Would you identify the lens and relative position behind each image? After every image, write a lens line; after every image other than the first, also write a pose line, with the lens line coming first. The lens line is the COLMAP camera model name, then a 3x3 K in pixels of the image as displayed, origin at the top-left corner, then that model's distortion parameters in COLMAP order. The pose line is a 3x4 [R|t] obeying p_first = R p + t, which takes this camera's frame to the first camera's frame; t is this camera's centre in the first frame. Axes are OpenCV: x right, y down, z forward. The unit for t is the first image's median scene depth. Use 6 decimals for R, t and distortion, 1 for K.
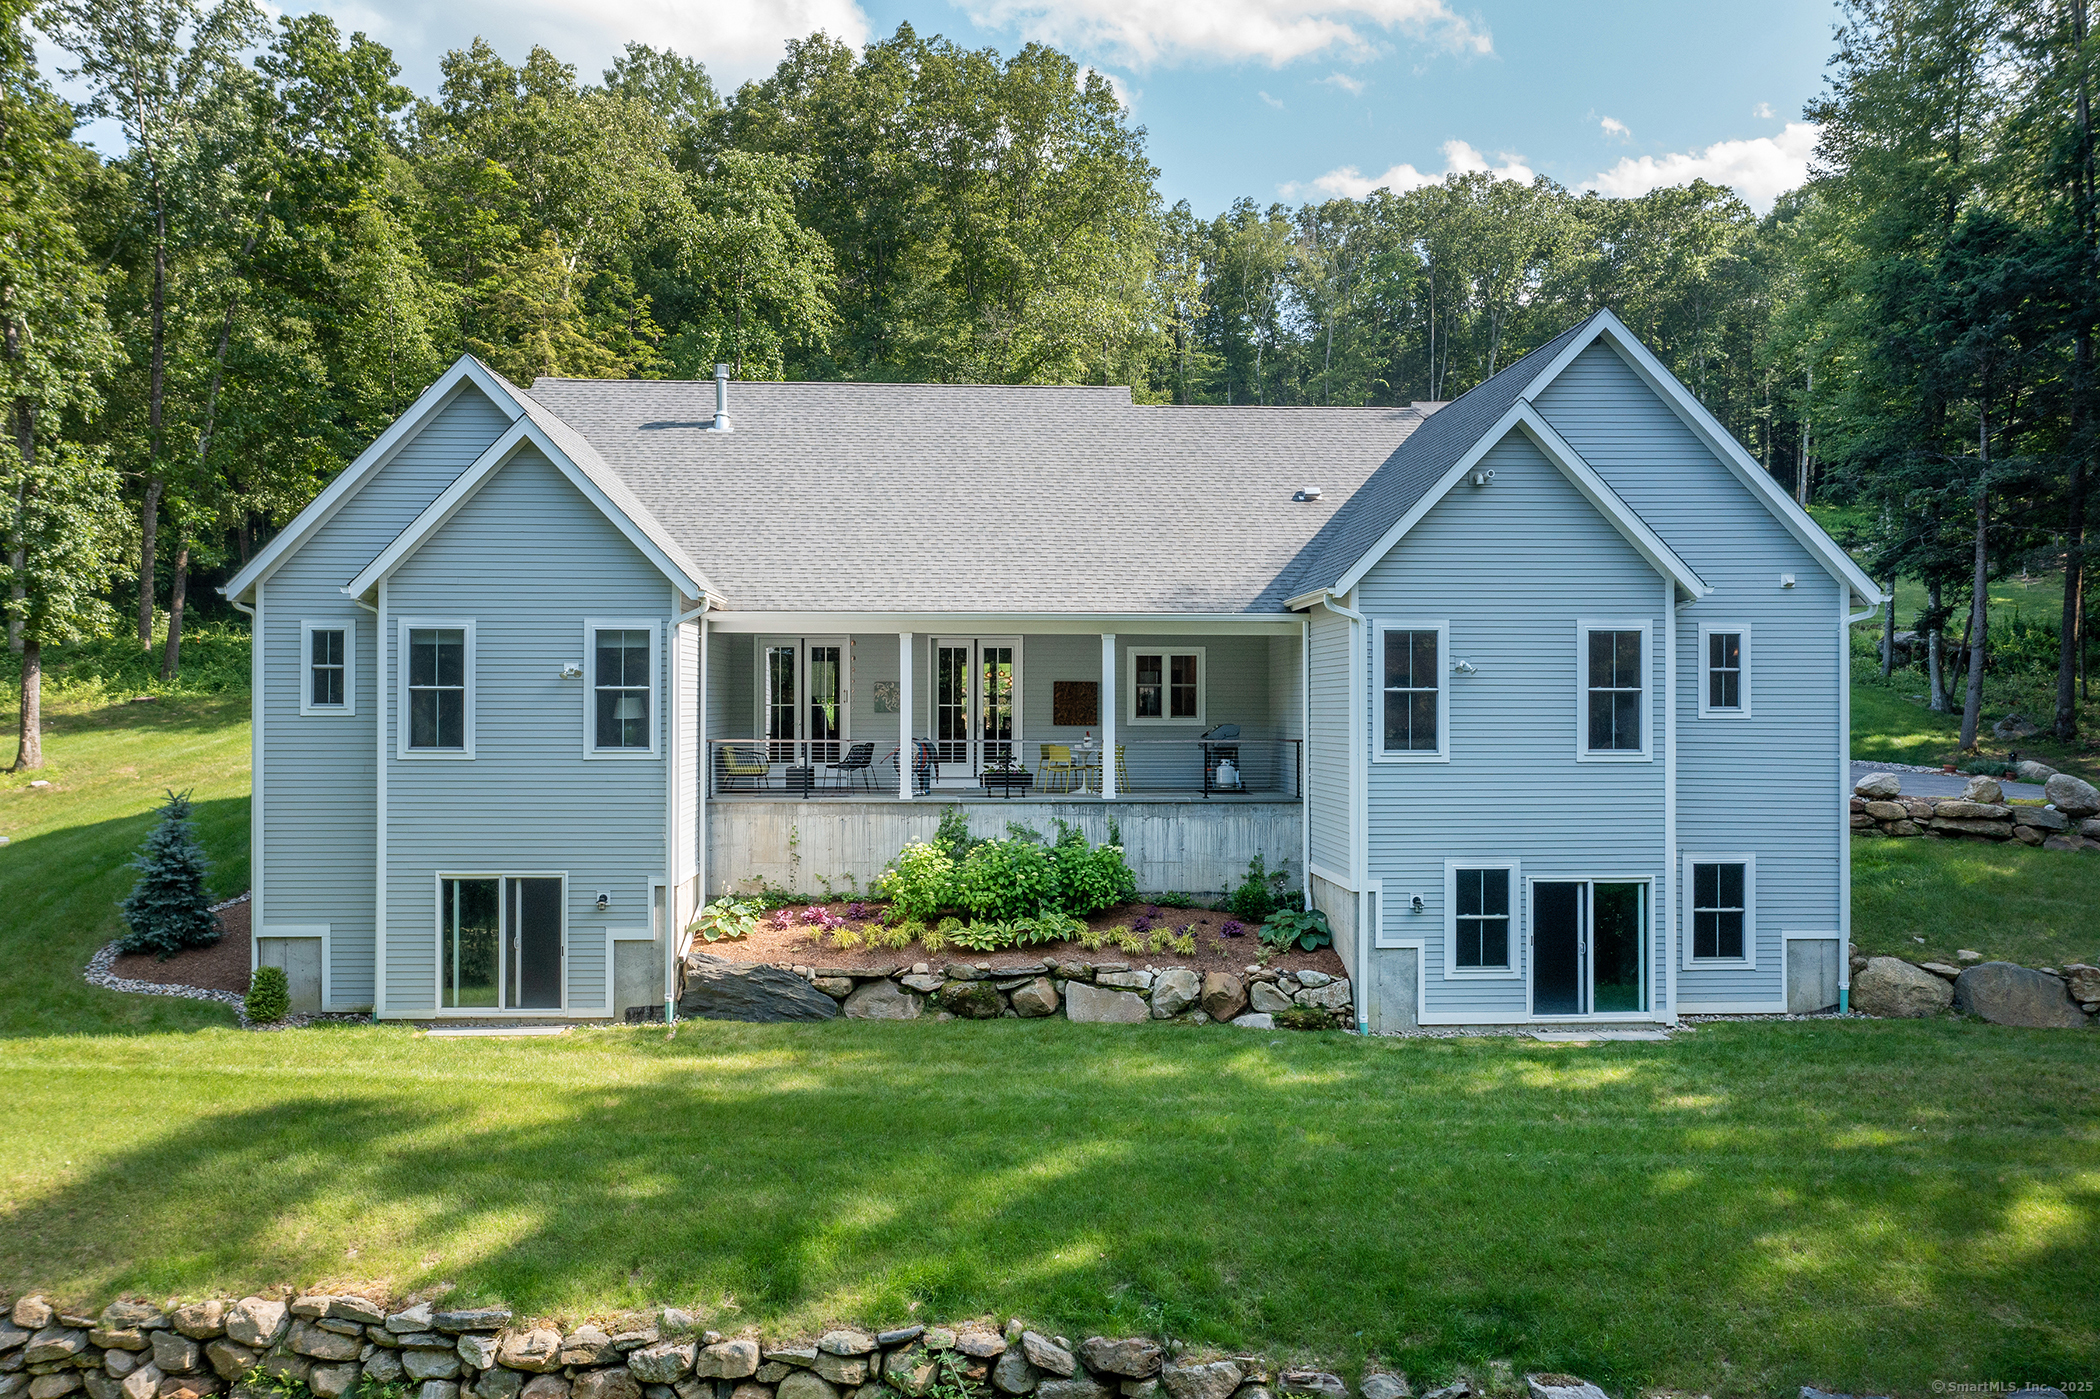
lens RADIAL K [[1671.0, 0, 1050.0], [0, 1671.0, 699.5], [0, 0, 1]] dist [-0.026692, 0.001790]
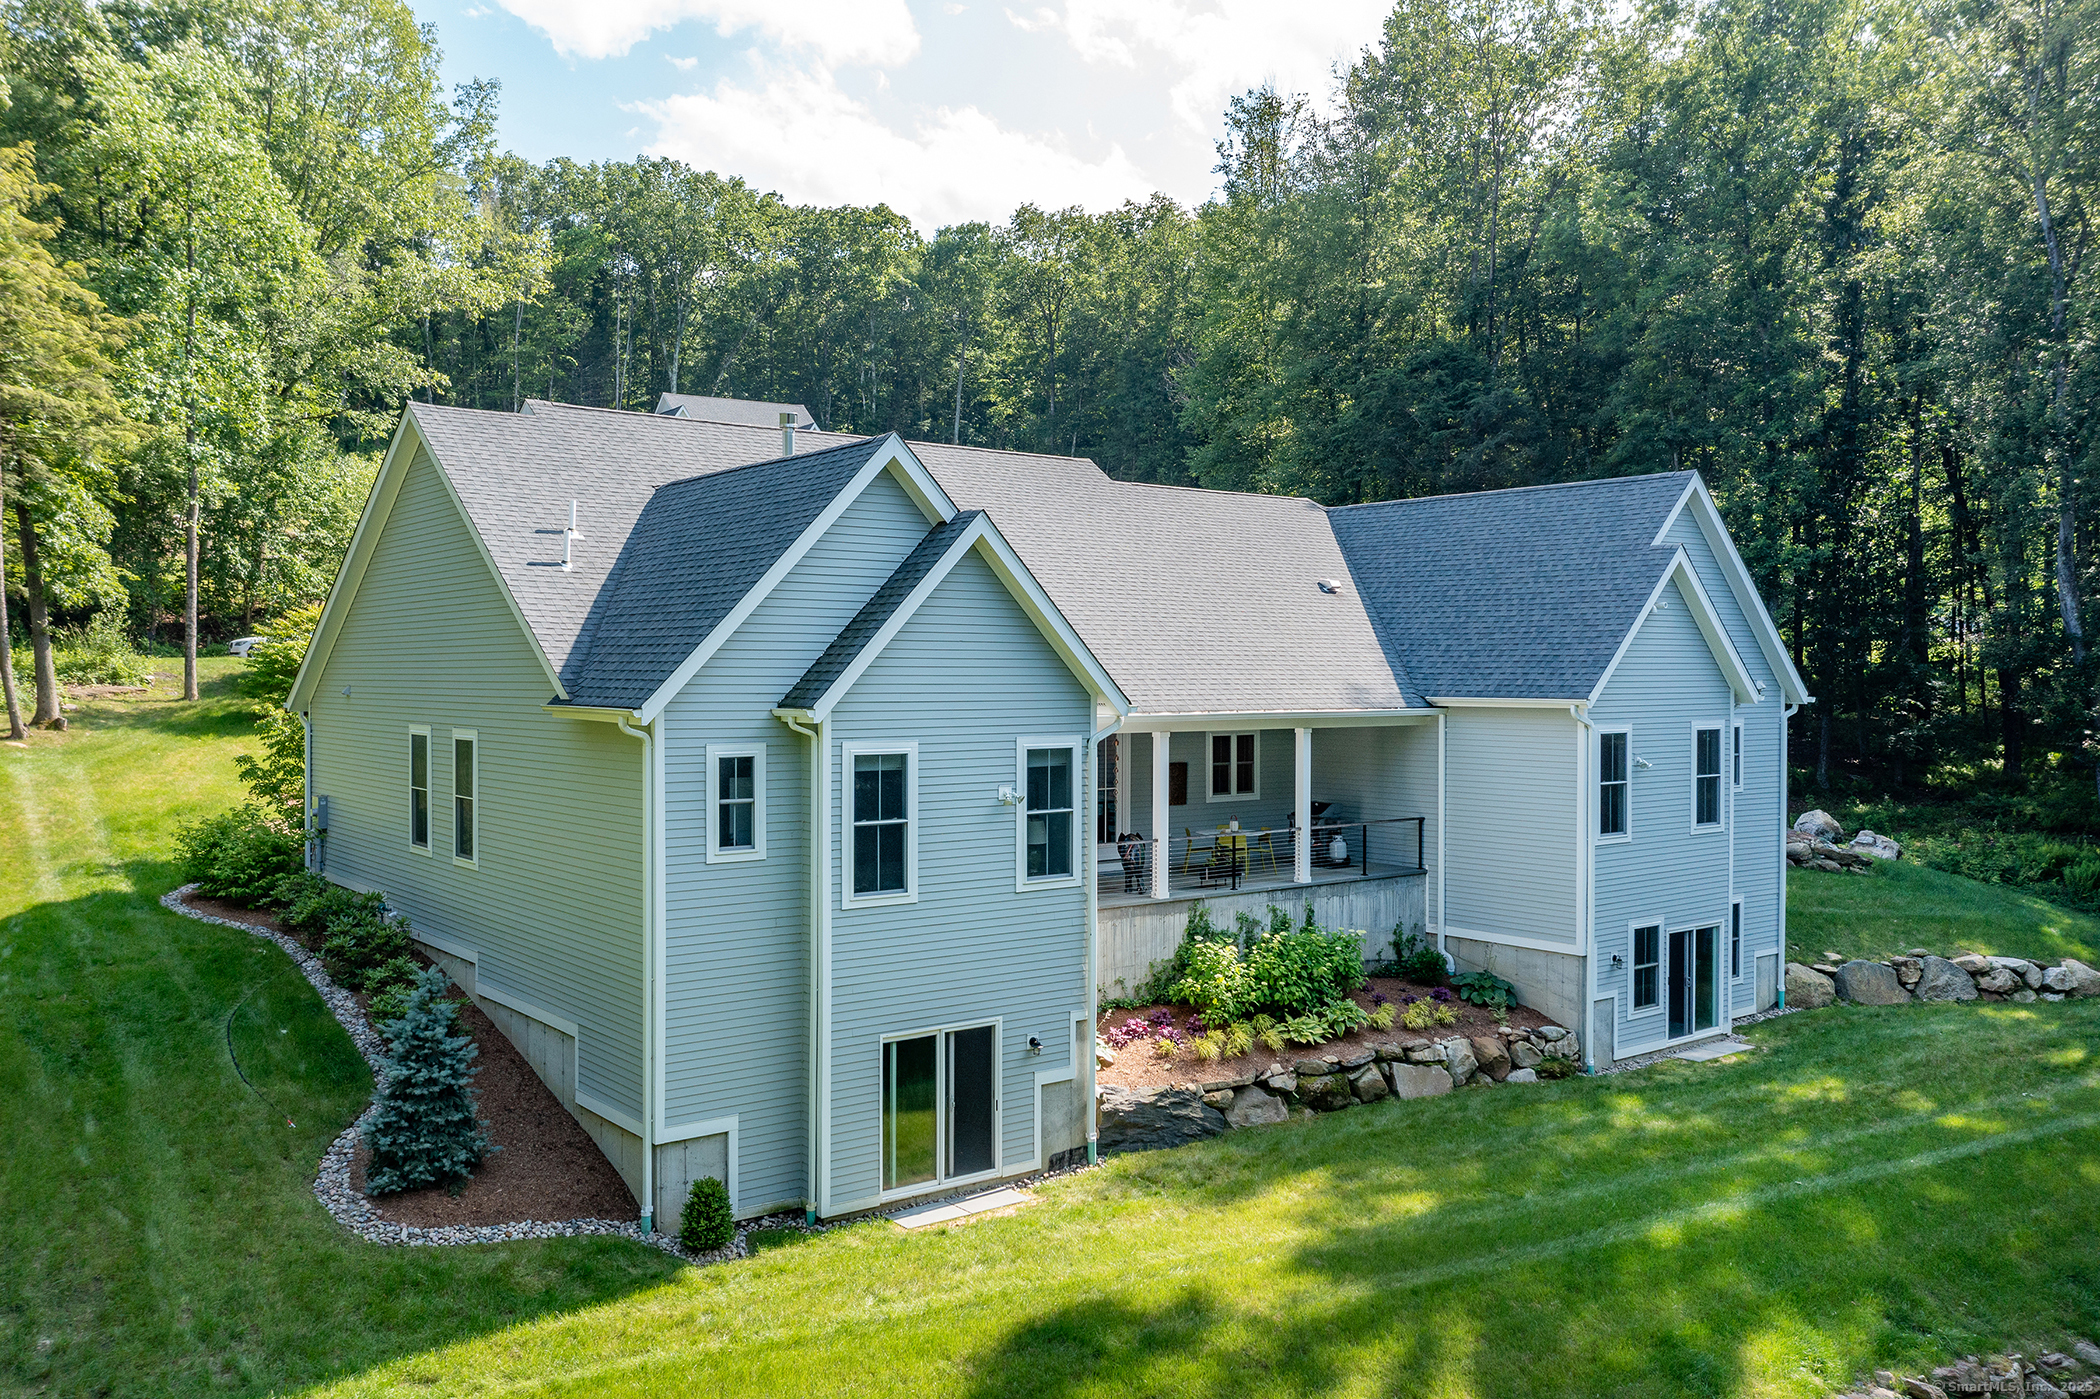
lens RADIAL K [[1671.0, 0, 1050.0], [0, 1671.0, 699.5], [0, 0, 1]] dist [-0.026692, 0.001790]
pose [[0.822650, -0.009383, 0.568471, -0.780440], [-0.003553, 0.999759, 0.021643, -0.088724], [-0.568537, -0.019824, 0.822419, 0.242915]]
